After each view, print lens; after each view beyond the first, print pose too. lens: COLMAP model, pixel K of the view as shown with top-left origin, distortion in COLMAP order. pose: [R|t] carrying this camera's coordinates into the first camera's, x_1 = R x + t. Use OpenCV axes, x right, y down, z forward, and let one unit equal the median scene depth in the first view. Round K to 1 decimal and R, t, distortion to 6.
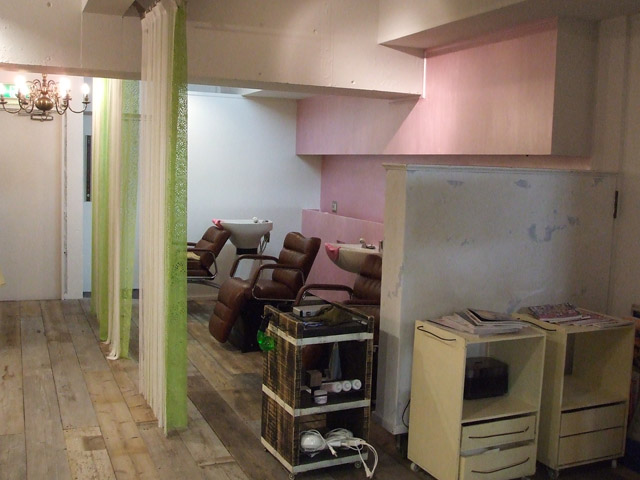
lens RADIAL K [[706.4, 0, 319.4], [0, 706.4, 240.0], [0, 0, 1]] dist [-0.059512, 0.000000]
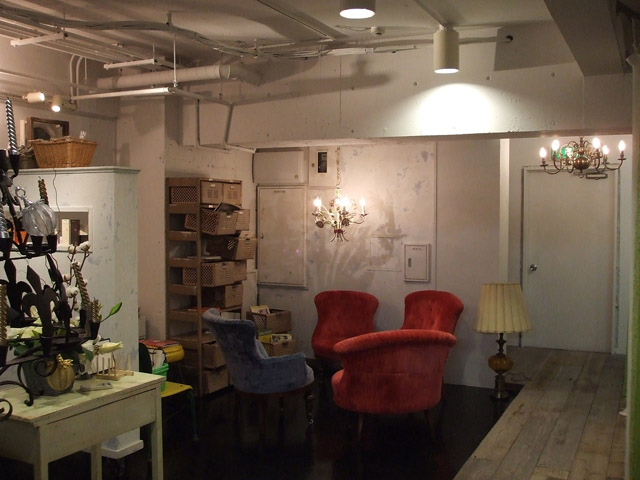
lens RADIAL K [[706.4, 0, 319.3], [0, 706.4, 239.7], [0, 0, 1]] dist [-0.059512, 0.000000]
pose [[0.658914, -0.005312, -0.752200, 0.159848], [-0.056676, 0.996782, -0.056686, 0.003612], [0.750080, 0.079983, 0.656492, 0.015850]]
